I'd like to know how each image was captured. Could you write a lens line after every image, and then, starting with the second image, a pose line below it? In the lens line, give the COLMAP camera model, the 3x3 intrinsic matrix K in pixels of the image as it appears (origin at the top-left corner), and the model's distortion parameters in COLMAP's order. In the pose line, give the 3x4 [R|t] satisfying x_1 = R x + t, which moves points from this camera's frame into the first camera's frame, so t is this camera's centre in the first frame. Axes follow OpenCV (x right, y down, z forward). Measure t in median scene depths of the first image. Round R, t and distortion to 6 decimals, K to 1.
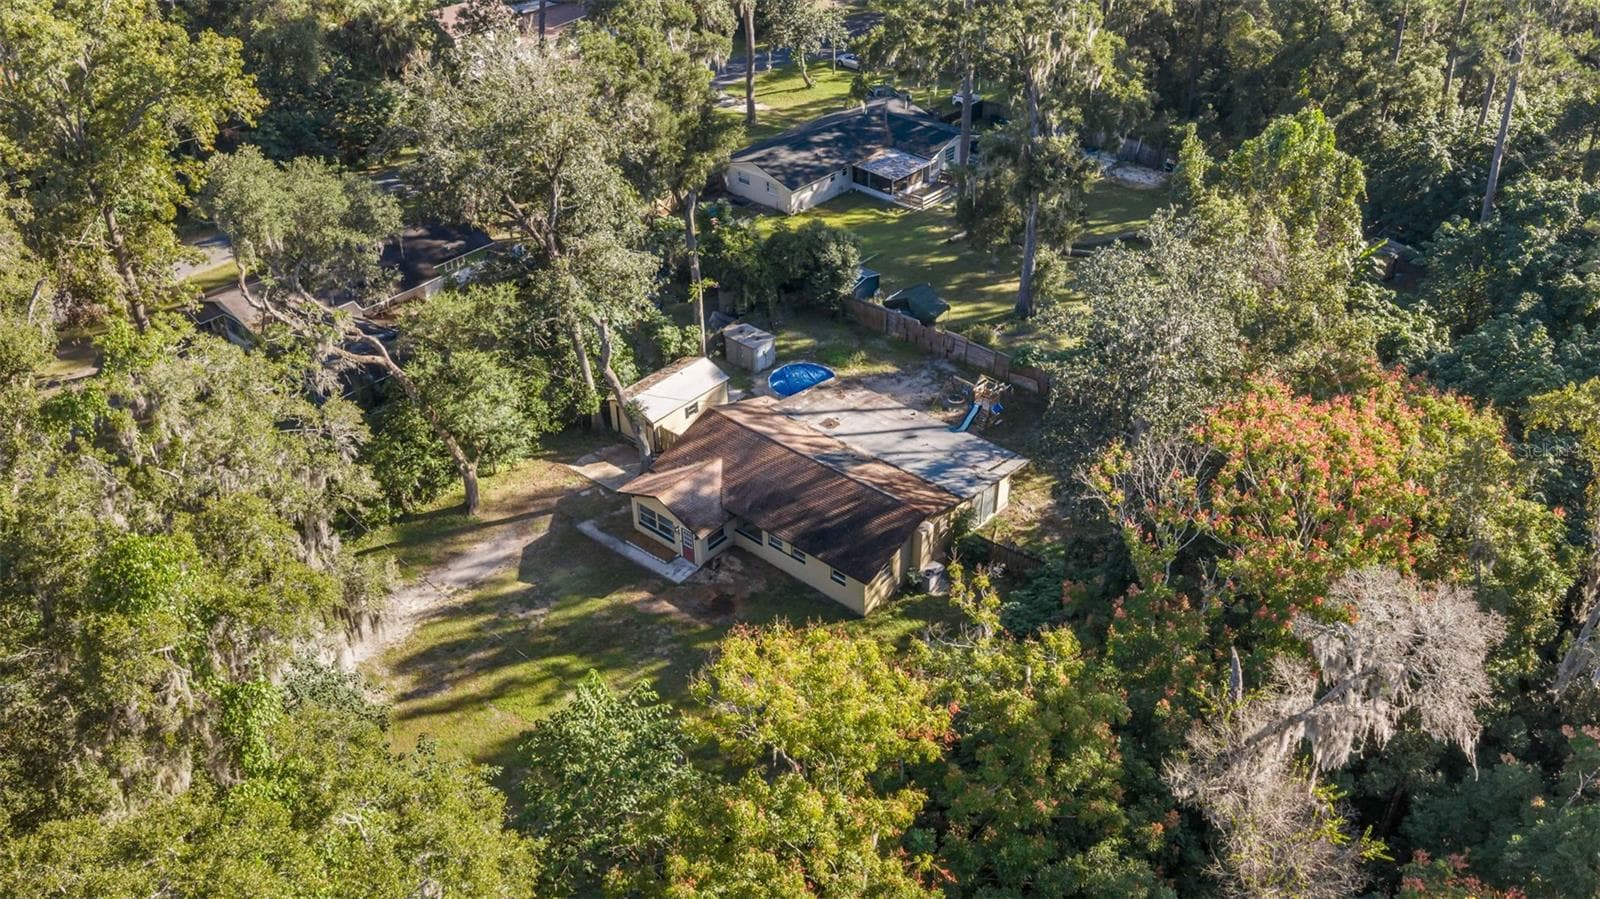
lens RADIAL K [[1328.8, 0, 800.0], [0, 1328.8, 449.5], [0, 0, 1]] dist [0.009472, 0.001066]
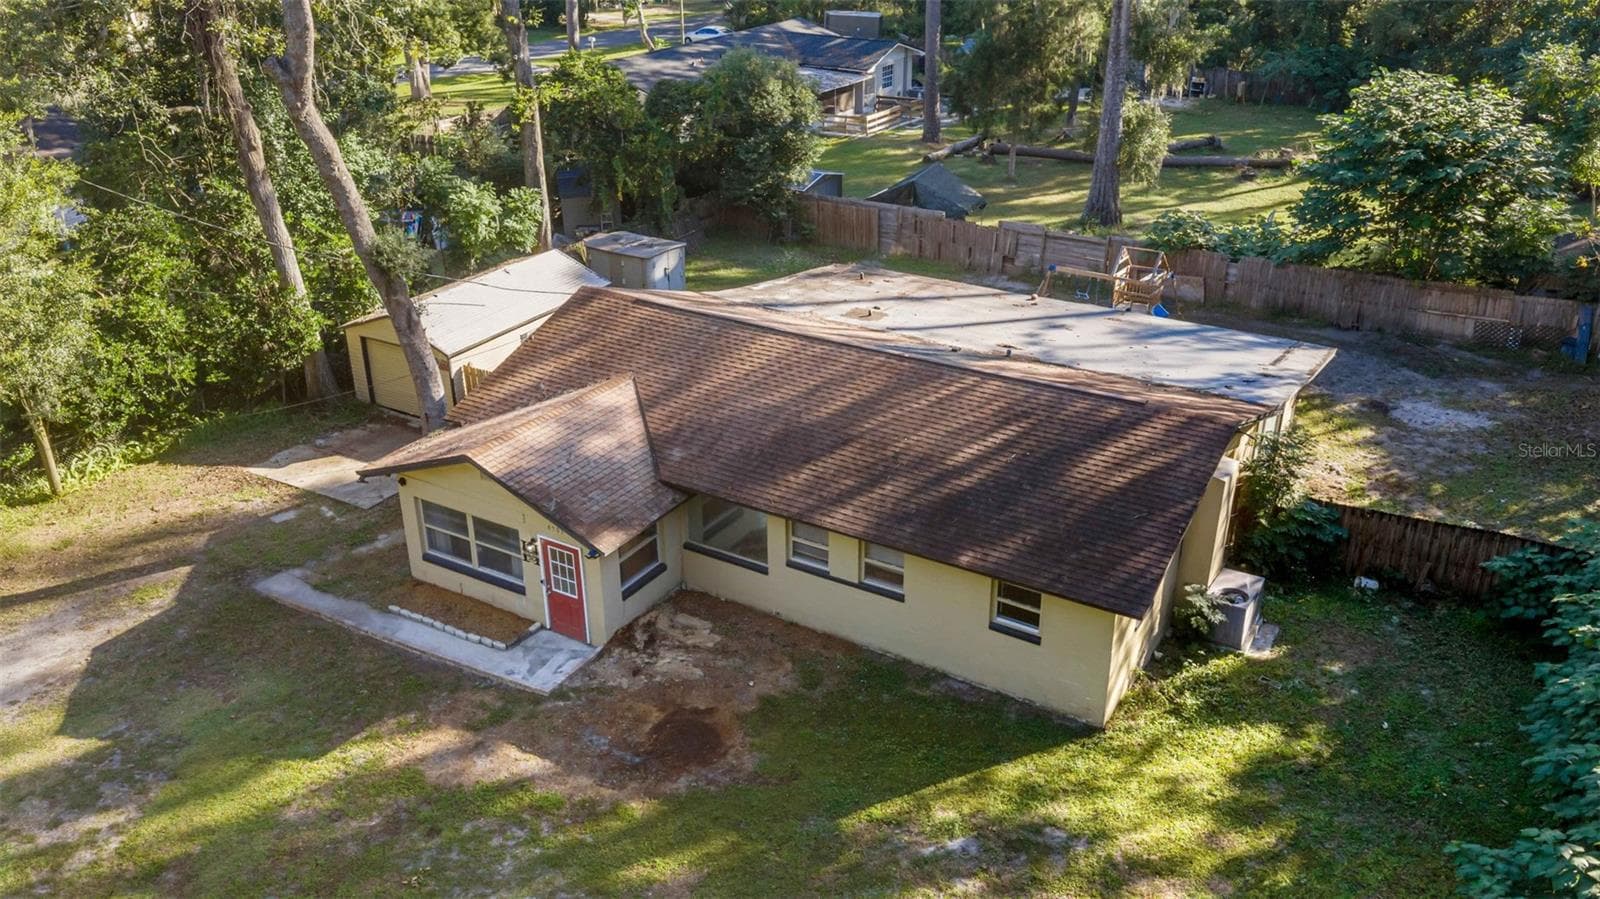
lens RADIAL K [[1328.8, 0, 800.0], [0, 1328.8, 449.5], [0, 0, 1]] dist [0.009472, 0.001066]
pose [[0.985861, -0.065835, 0.154090, -0.072194], [0.088922, 0.984968, -0.148088, 0.091420], [-0.142024, 0.159696, 0.976896, 0.614591]]
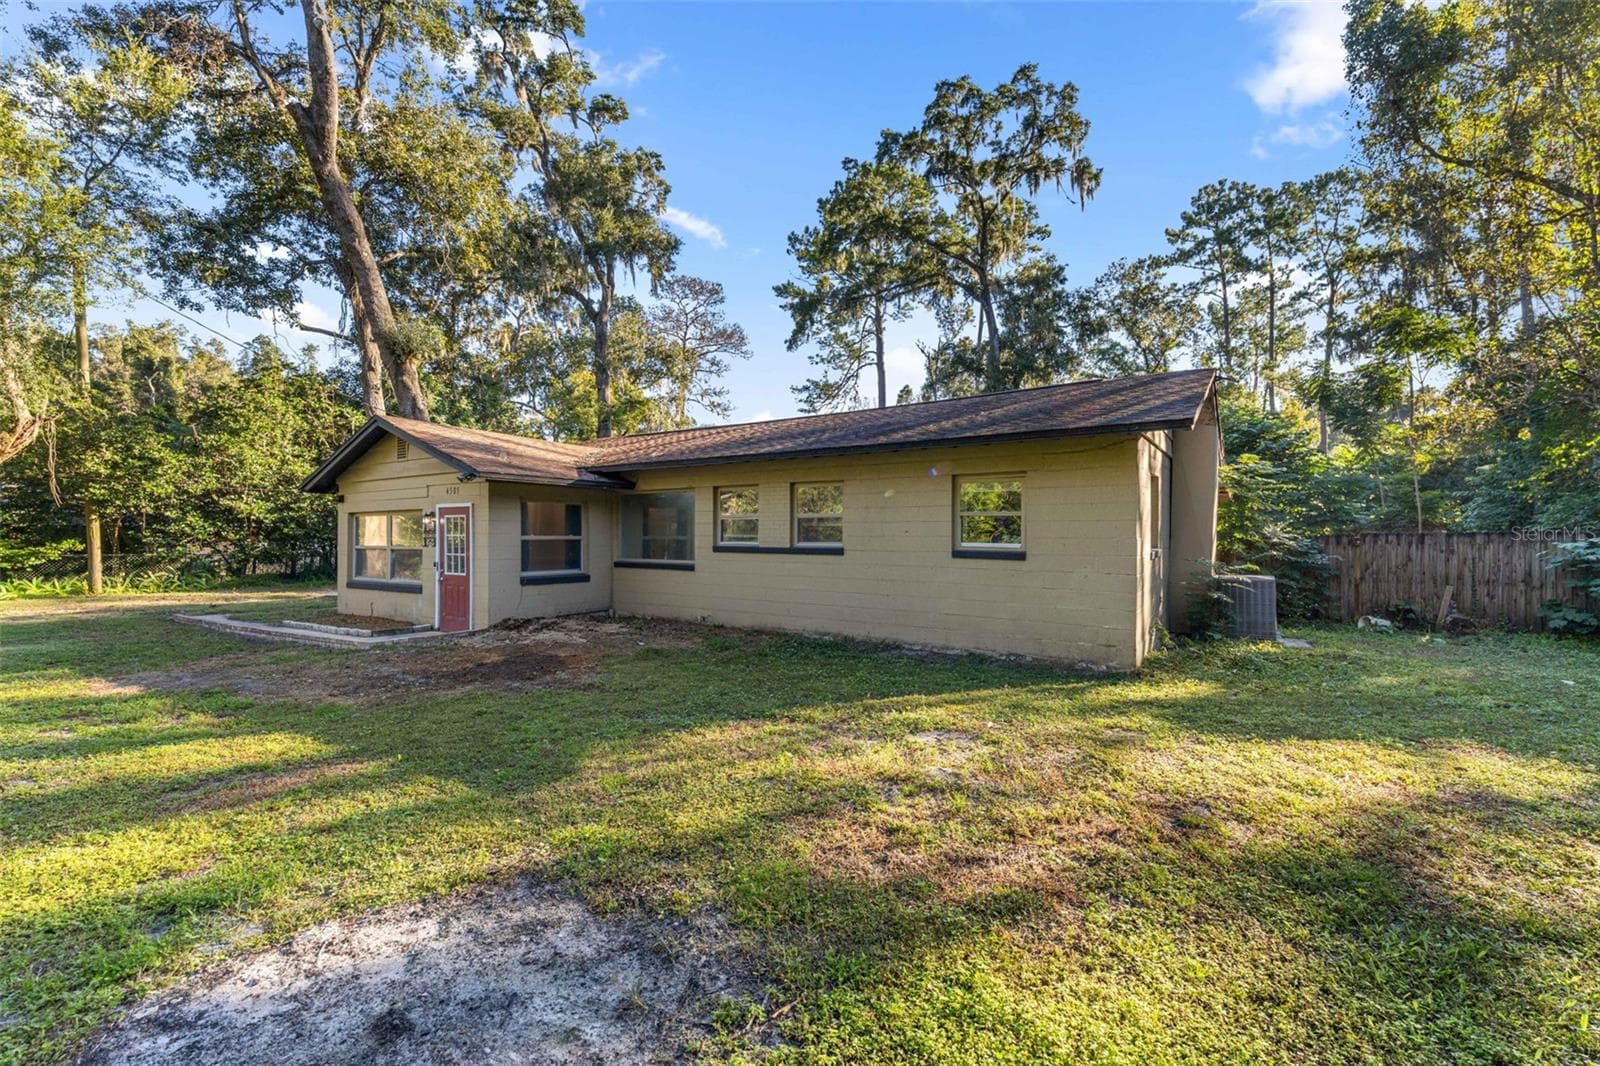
lens RADIAL K [[683.6, 0, 804.7], [0, 683.6, 528.7], [0, 0, 1]] dist [-0.000324, -0.000349]
pose [[0.991407, 0.016099, 0.129822, -0.020377], [0.061652, 0.817775, -0.572227, 0.160429], [-0.115378, 0.575313, 0.809755, 0.841751]]
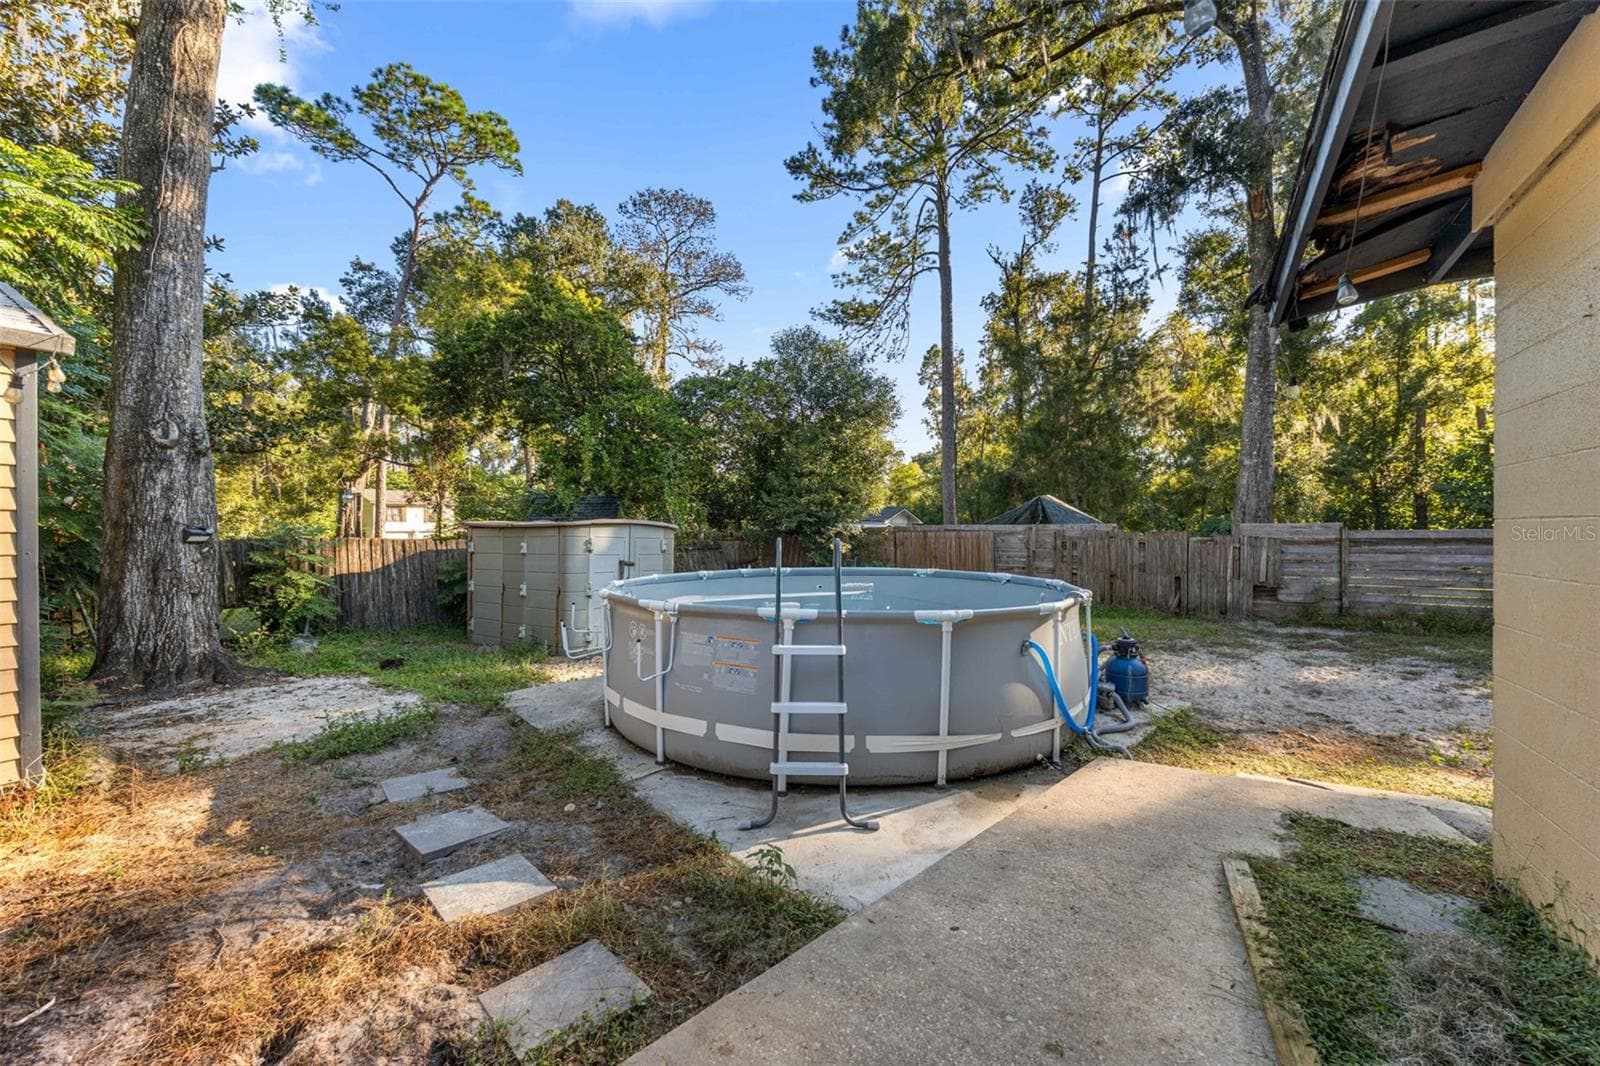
lens RADIAL K [[581.7, 0, 800.0], [0, 581.7, 533.0], [0, 0, 1]] dist [-0.000003, -0.000121]
pose [[0.987728, 0.003636, 0.156139, -0.017929], [0.083361, 0.833141, -0.546743, -0.033071], [-0.132074, 0.553049, 0.822614, 1.125305]]
